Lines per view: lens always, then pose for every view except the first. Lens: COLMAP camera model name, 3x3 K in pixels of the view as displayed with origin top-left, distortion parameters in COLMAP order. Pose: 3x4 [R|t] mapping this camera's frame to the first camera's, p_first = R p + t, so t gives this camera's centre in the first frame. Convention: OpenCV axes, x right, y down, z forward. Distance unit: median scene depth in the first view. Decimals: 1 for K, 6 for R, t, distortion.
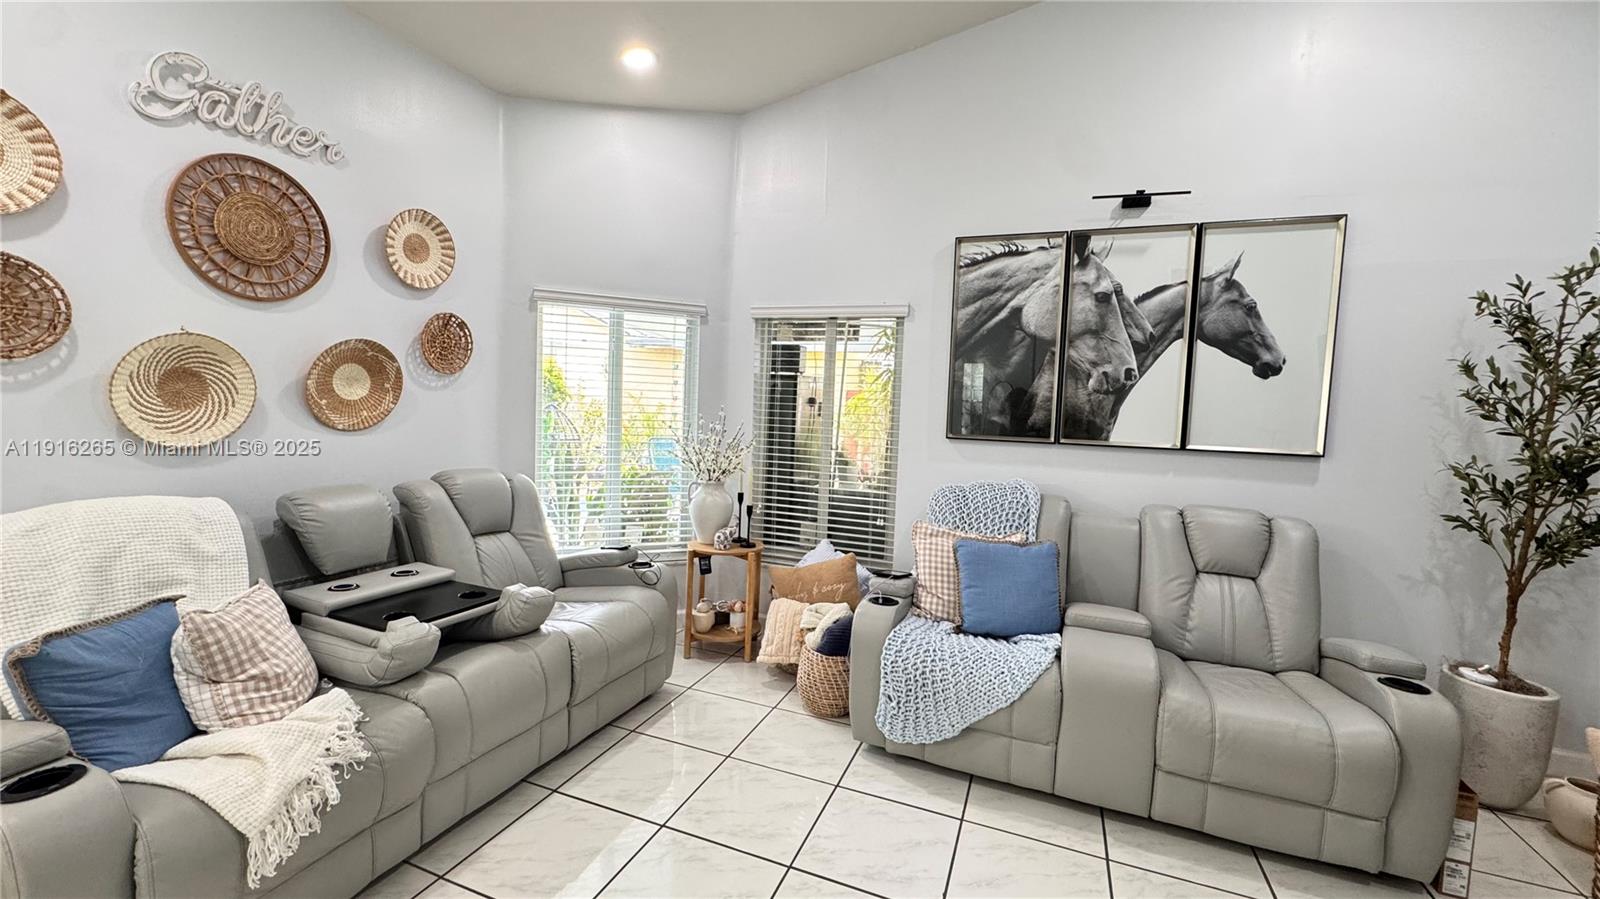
lens RADIAL K [[644.3, 0, 802.3], [0, 644.3, 448.3], [0, 0, 1]] dist [0.002154, 0.000056]
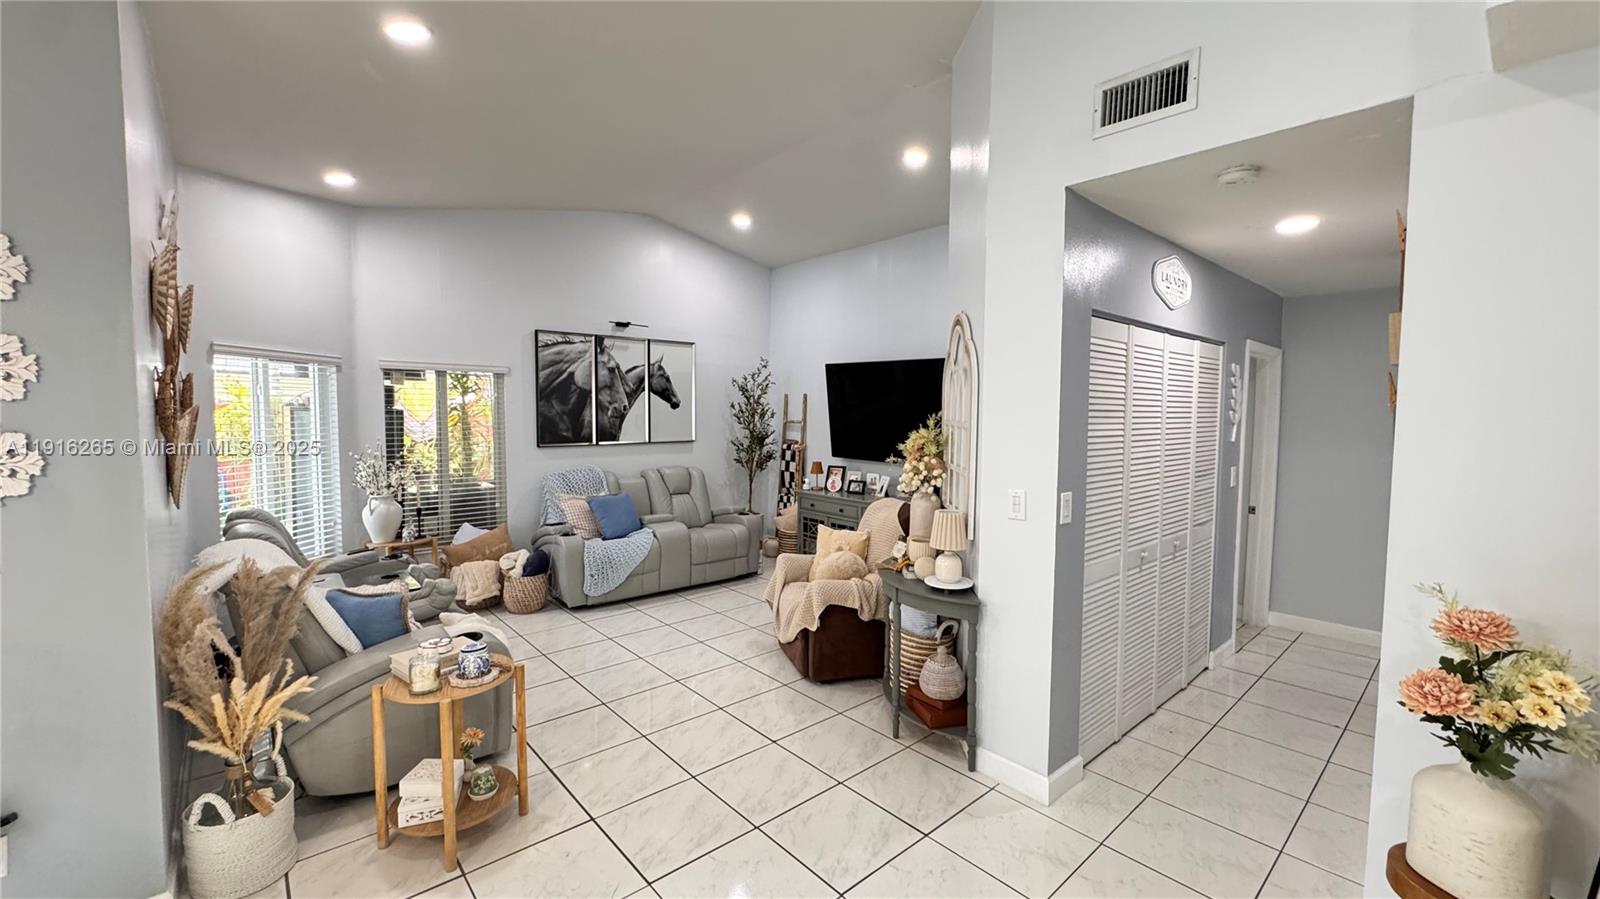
lens RADIAL K [[636.9, 0, 799.8], [0, 636.9, 447.9], [0, 0, 1]] dist [-0.001387, -0.000015]
pose [[0.455843, -0.088155, 0.885684, -1.159737], [0.073859, 0.995398, 0.061062, -0.080364], [-0.886990, 0.037581, 0.460256, -0.460311]]
